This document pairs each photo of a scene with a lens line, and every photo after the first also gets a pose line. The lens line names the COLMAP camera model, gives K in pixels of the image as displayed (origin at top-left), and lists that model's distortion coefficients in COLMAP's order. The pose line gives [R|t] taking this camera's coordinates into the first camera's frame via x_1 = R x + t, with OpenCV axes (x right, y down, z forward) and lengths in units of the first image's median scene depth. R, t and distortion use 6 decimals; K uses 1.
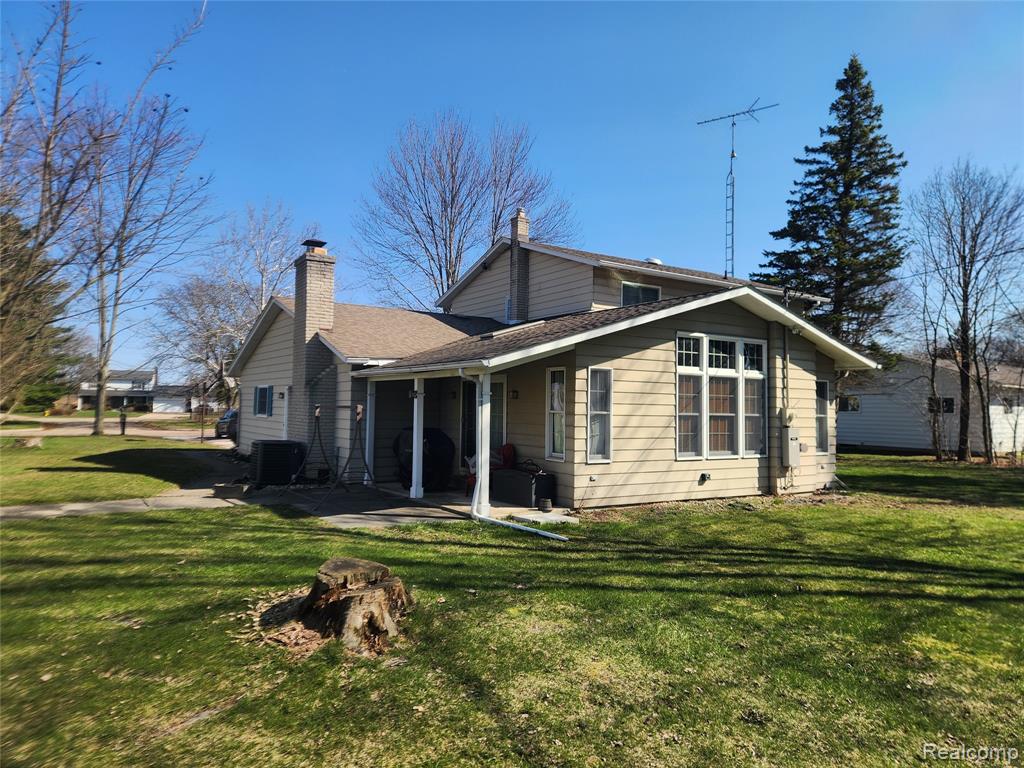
lens RADIAL K [[687.6, 0, 512.0], [0, 687.6, 384.0], [0, 0, 1]] dist [0.065792, -0.055475]
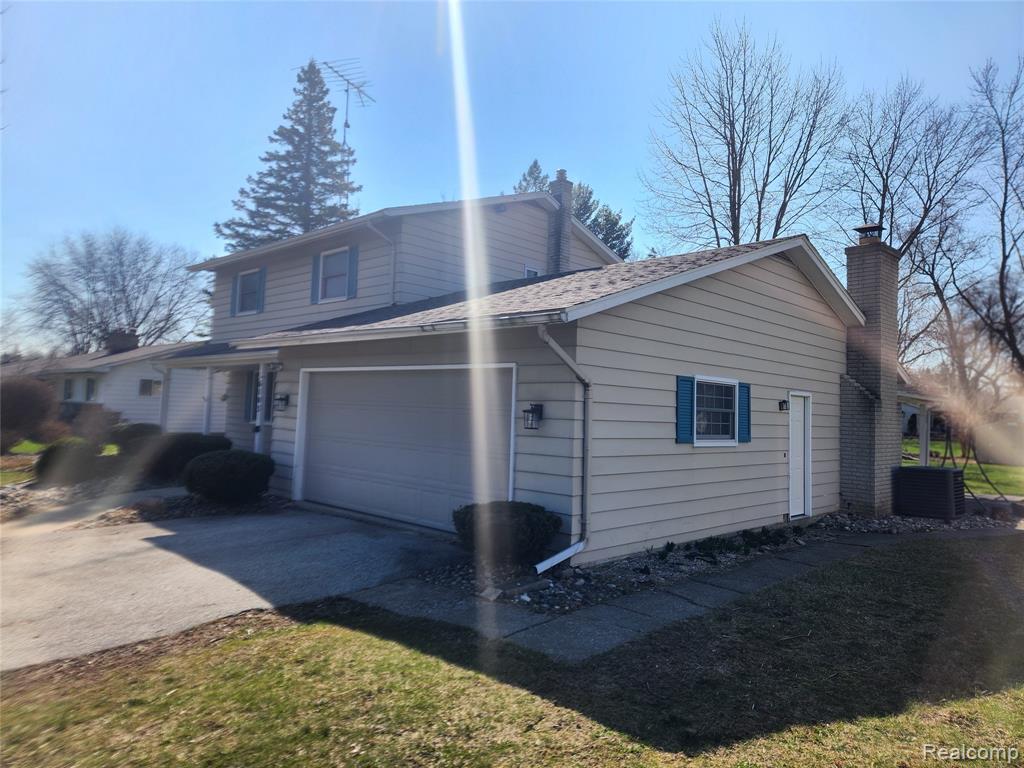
lens RADIAL K [[687.6, 0, 512.0], [0, 687.6, 384.0], [0, 0, 1]] dist [0.065792, -0.055475]
pose [[-0.180914, 0.017854, 0.983337, -1.073290], [-0.067622, 0.997243, -0.030547, 0.039750], [-0.981171, -0.072021, -0.179208, 1.646442]]
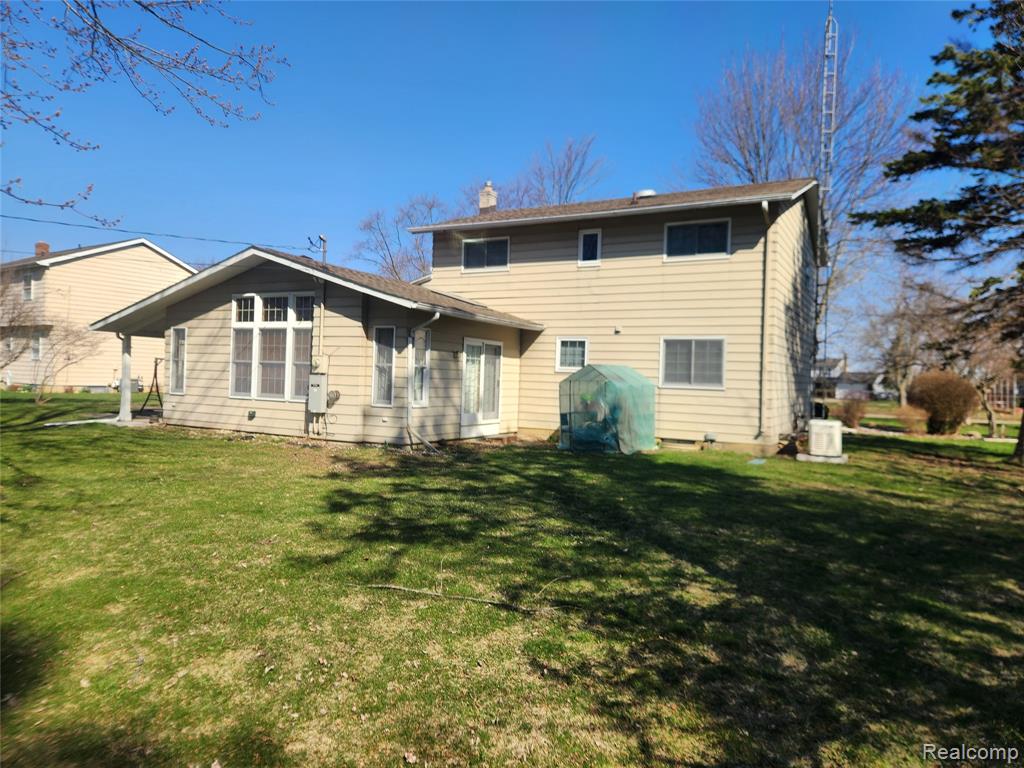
lens RADIAL K [[687.6, 0, 512.0], [0, 687.6, 384.0], [0, 0, 1]] dist [0.065792, -0.055475]
pose [[0.475237, 0.007819, -0.879823, 1.339138], [0.003012, 0.999940, 0.010514, 0.062362], [0.879853, -0.007647, 0.475185, 0.721199]]
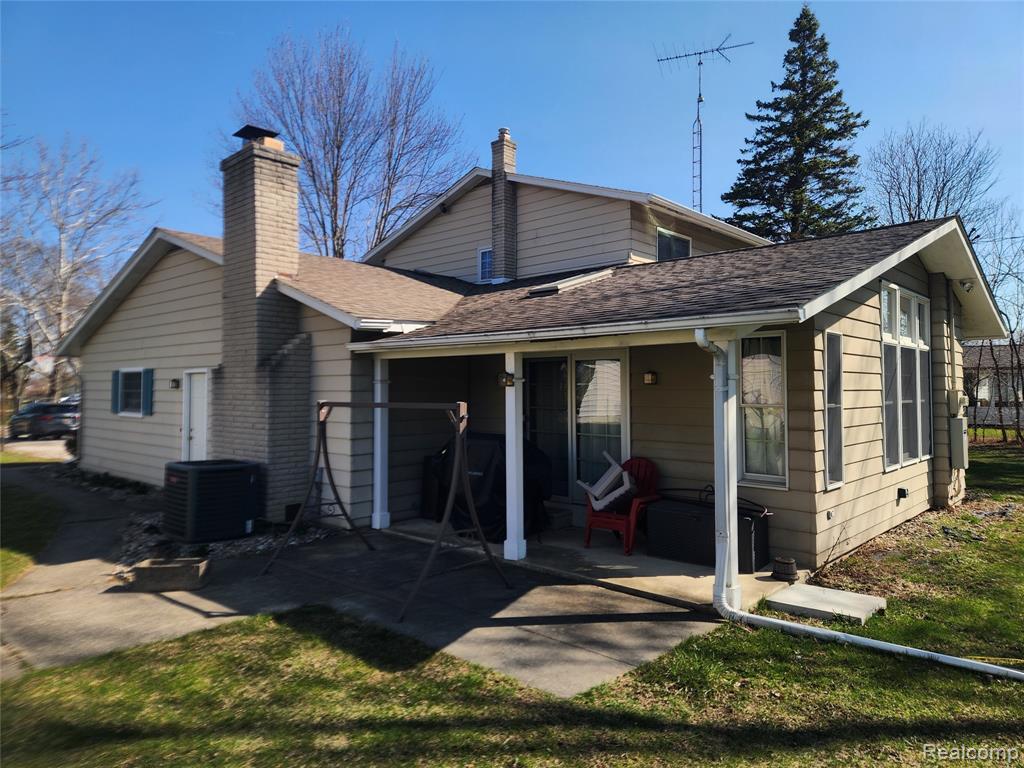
lens RADIAL K [[687.6, 0, 512.0], [0, 687.6, 384.0], [0, 0, 1]] dist [0.065792, -0.055475]
pose [[0.969682, -0.015936, 0.243849, -0.230030], [0.009275, 0.999553, 0.028439, 0.001610], [-0.244193, -0.025315, 0.969396, 0.361009]]
